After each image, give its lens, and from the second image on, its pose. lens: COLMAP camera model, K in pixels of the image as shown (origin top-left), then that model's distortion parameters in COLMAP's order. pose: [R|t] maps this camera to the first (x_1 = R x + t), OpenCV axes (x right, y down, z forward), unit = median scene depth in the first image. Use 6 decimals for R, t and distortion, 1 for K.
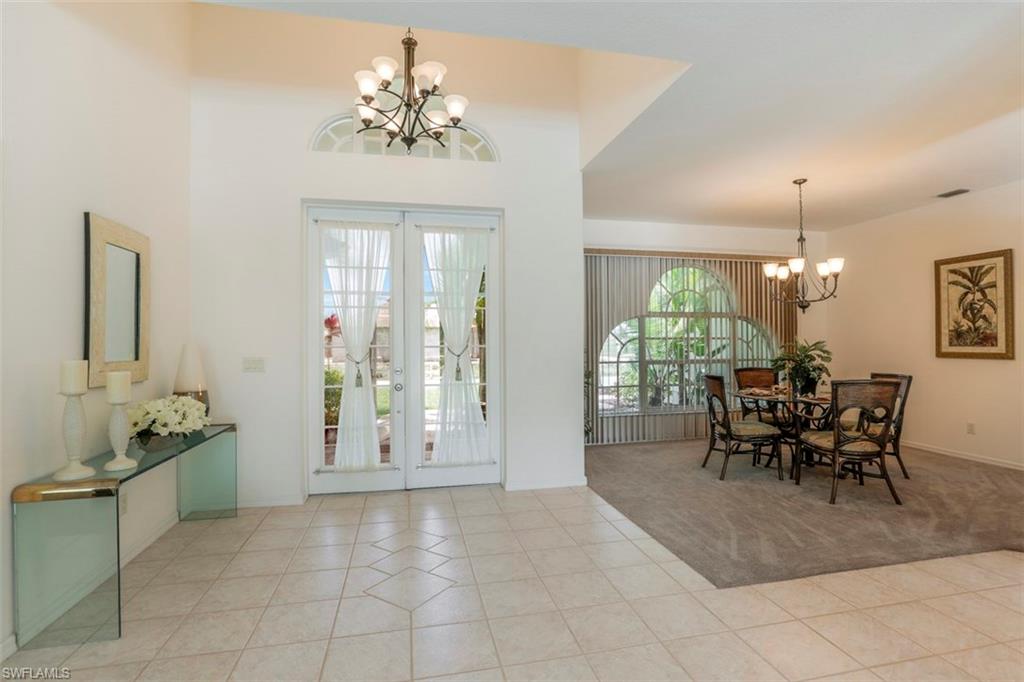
lens RADIAL K [[502.3, 0, 513.9], [0, 502.3, 335.5], [0, 0, 1]] dist [-0.030321, 0.010004]
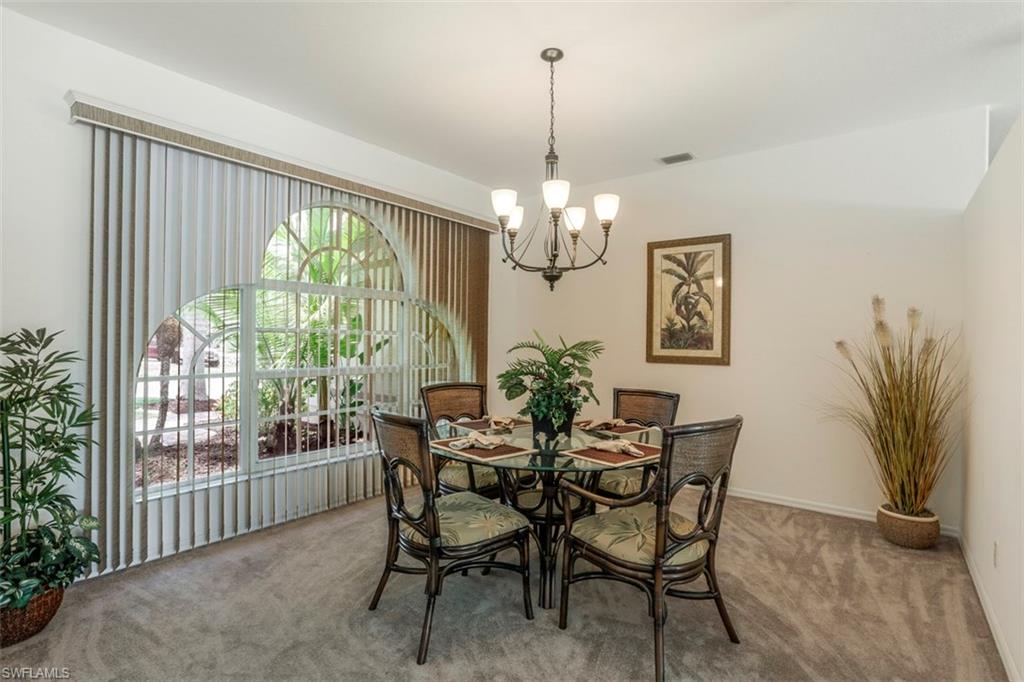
lens RADIAL K [[502.3, 0, 519.3], [0, 502.3, 338.9], [0, 0, 1]] dist [-0.030321, 0.010004]
pose [[0.764066, 0.014583, 0.644973, 0.176771], [-0.023710, 0.999704, 0.005484, 0.007328], [-0.644702, -0.019482, 0.764186, 0.545934]]
